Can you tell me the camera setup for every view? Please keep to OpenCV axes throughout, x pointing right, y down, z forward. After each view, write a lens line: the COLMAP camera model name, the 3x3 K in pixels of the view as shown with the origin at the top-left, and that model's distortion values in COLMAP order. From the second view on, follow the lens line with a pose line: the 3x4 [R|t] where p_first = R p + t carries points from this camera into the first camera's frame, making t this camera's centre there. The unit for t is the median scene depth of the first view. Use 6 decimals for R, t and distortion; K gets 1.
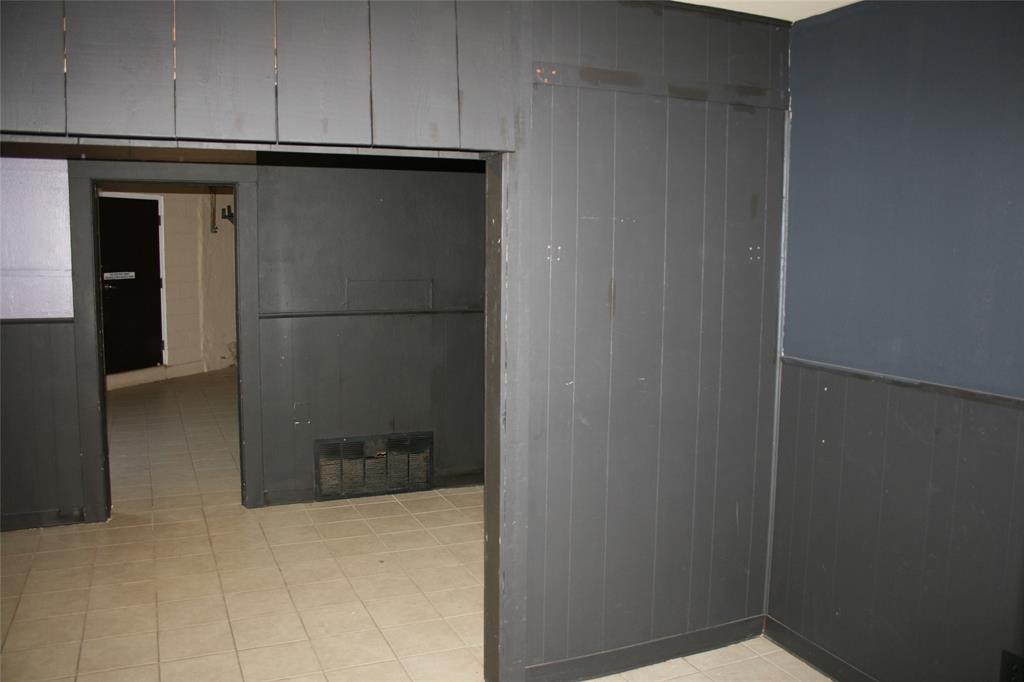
lens RADIAL K [[850.3, 0, 518.3], [0, 850.3, 340.0], [0, 0, 1]] dist [-0.143957, 0.107096]
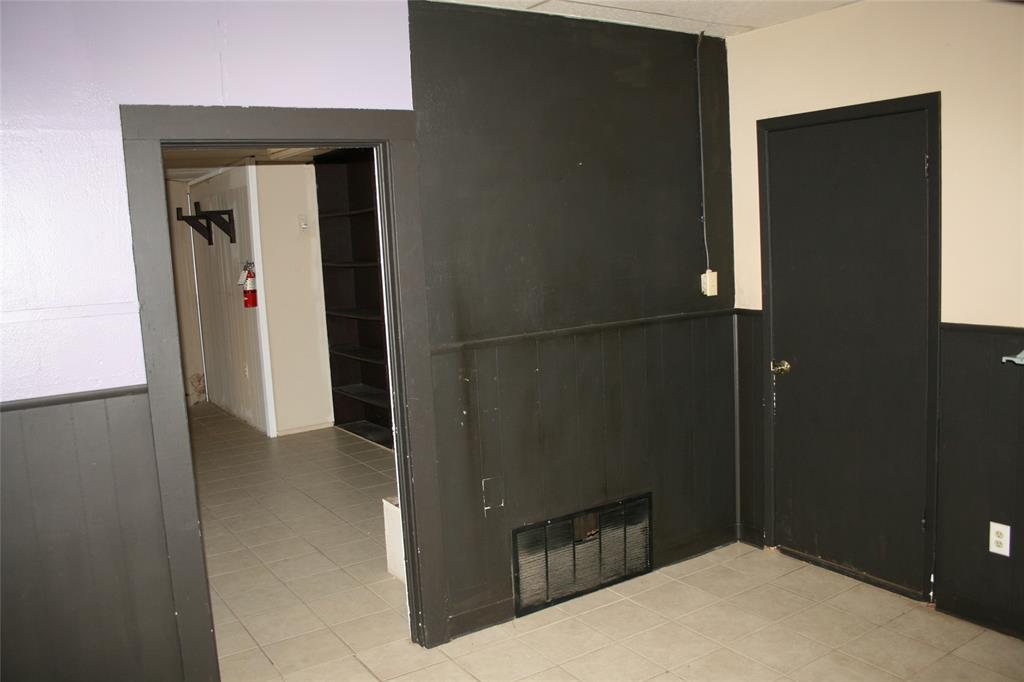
lens RADIAL K [[850.3, 0, 510.1], [0, 850.3, 341.3], [0, 0, 1]] dist [-0.143957, 0.107096]
pose [[0.986711, -0.083321, 0.139492, -0.172038], [0.081393, 0.996492, 0.019480, -0.022190], [-0.140626, -0.007867, 0.990032, 0.182690]]
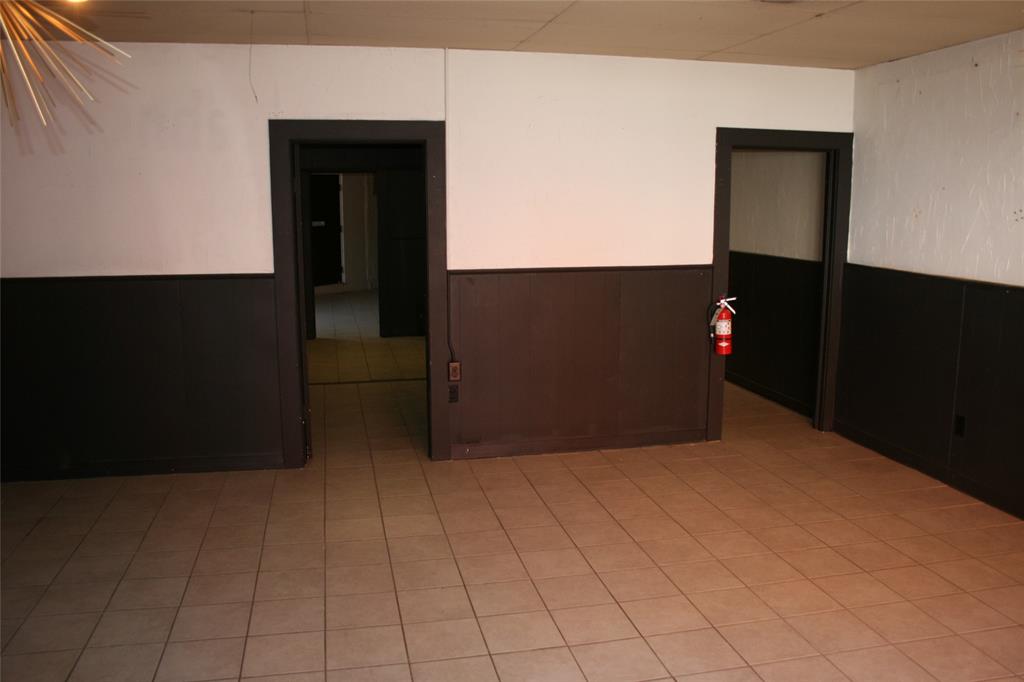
lens RADIAL K [[850.3, 0, 510.7], [0, 850.3, 341.4], [0, 0, 1]] dist [-0.143957, 0.107096]
pose [[0.975453, 0.022511, -0.219056, 0.222974], [-0.011963, 0.998709, 0.049363, 0.058666], [0.219884, -0.045531, 0.974463, -0.460850]]
